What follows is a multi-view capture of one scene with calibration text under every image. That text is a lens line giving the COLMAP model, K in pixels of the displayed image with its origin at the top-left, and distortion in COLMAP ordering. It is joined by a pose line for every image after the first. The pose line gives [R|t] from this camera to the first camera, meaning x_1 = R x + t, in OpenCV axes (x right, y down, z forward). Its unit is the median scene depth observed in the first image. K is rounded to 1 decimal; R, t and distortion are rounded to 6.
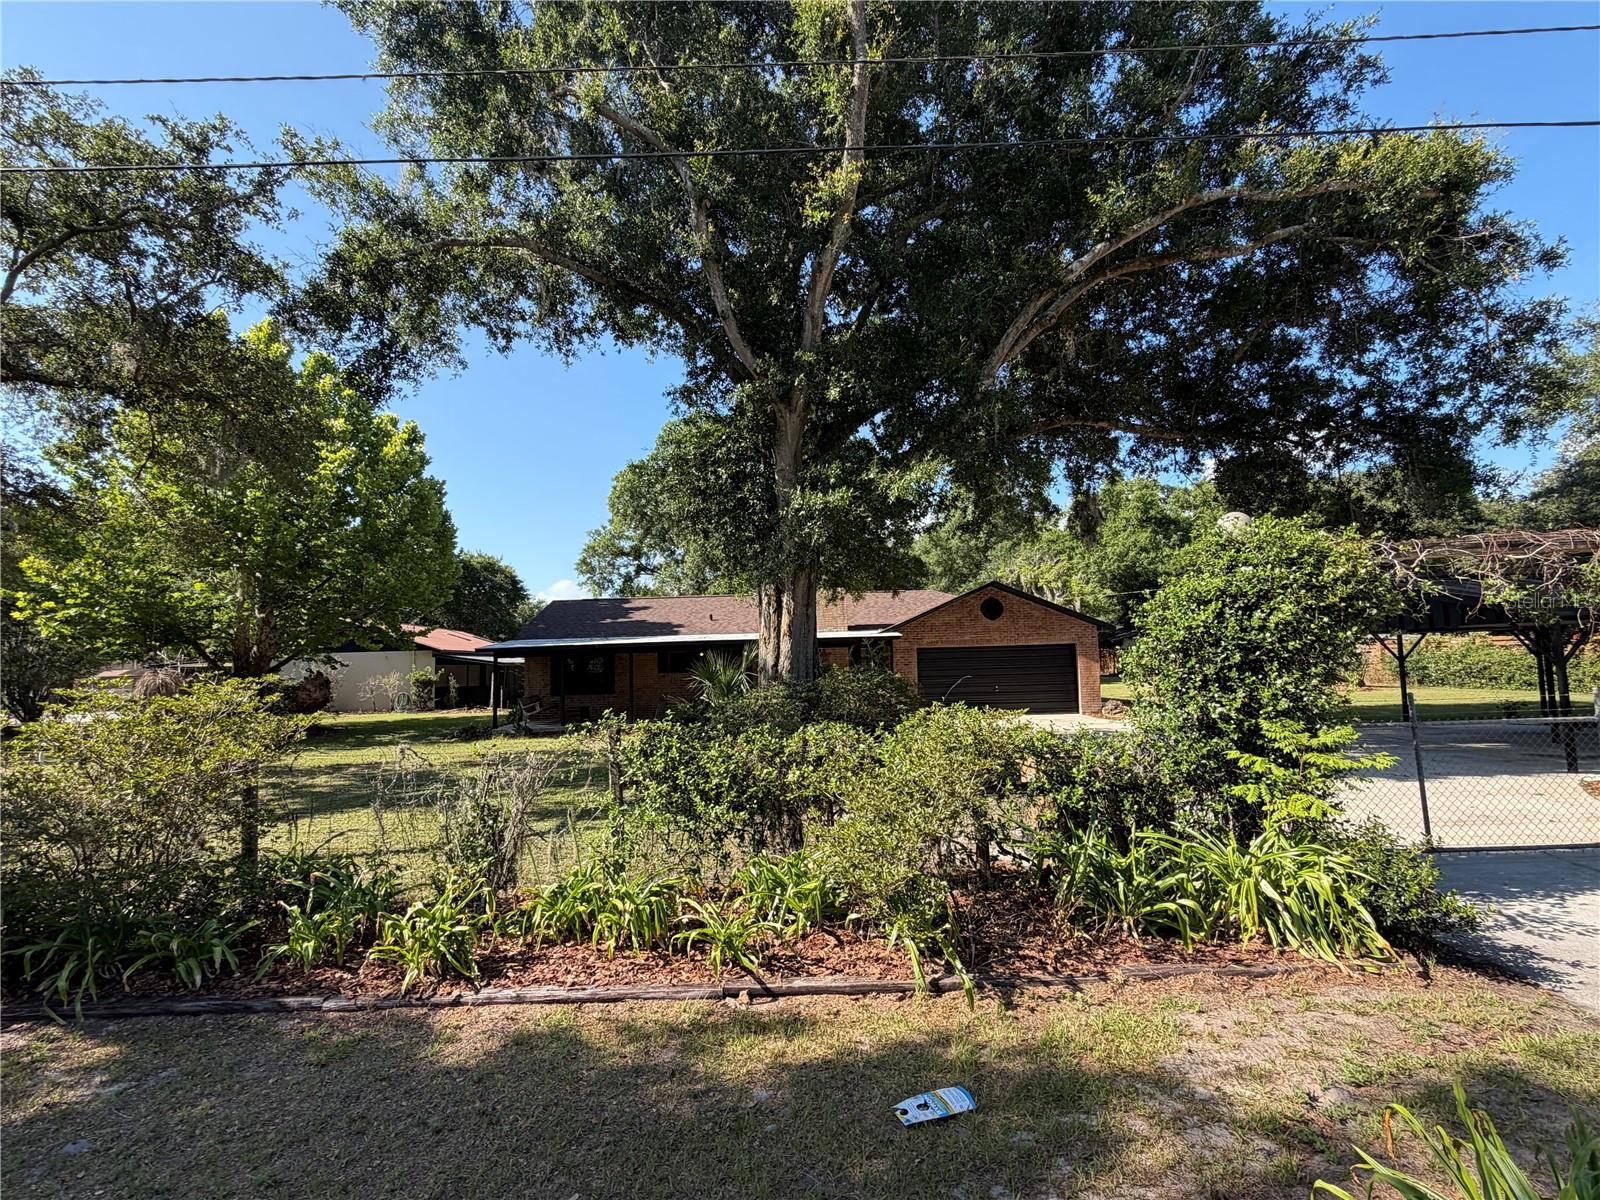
lens RADIAL K [[729.5, 0, 796.8], [0, 729.5, 604.6], [0, 0, 1]] dist [0.002780, 0.001705]
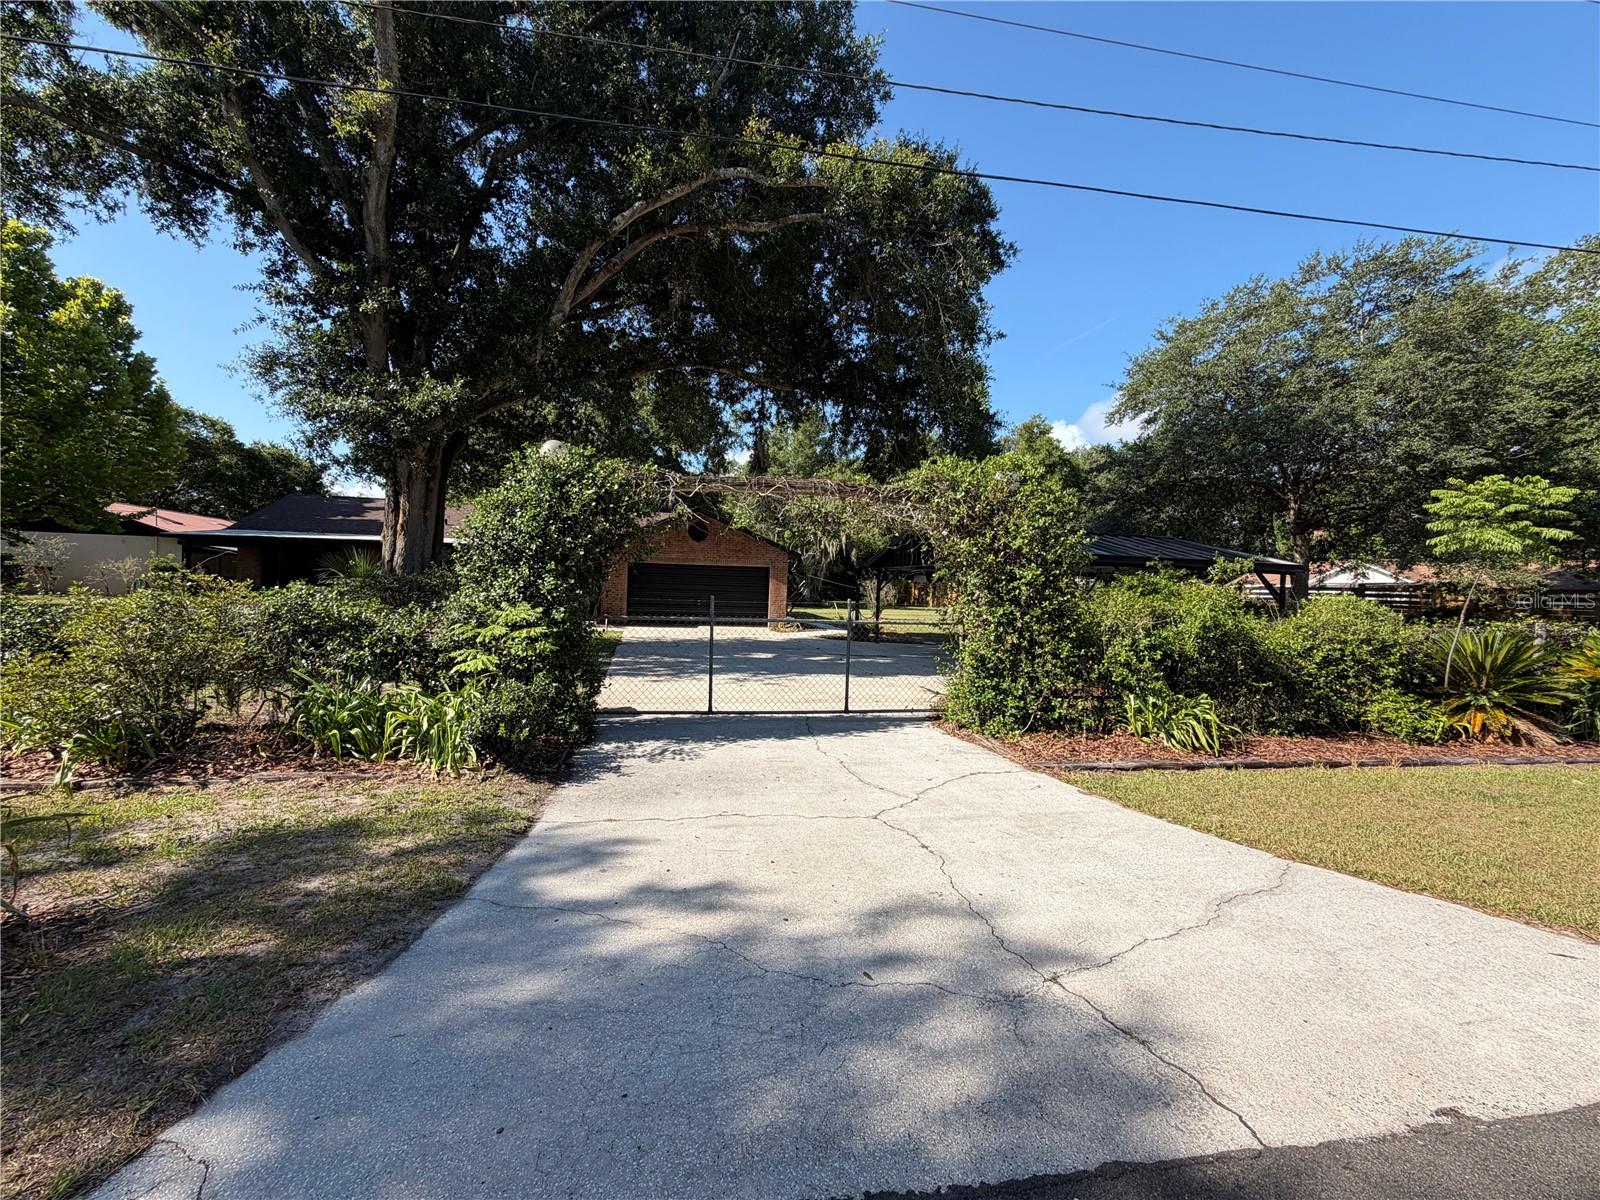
lens RADIAL K [[671.5, 0, 808.8], [0, 671.5, 590.1], [0, 0, 1]] dist [-0.000554, -0.000064]
pose [[0.979434, 0.057366, 0.193437, 0.426888], [-0.073487, 0.994302, 0.077218, 0.003584], [-0.187905, -0.089845, 0.978069, -0.101733]]
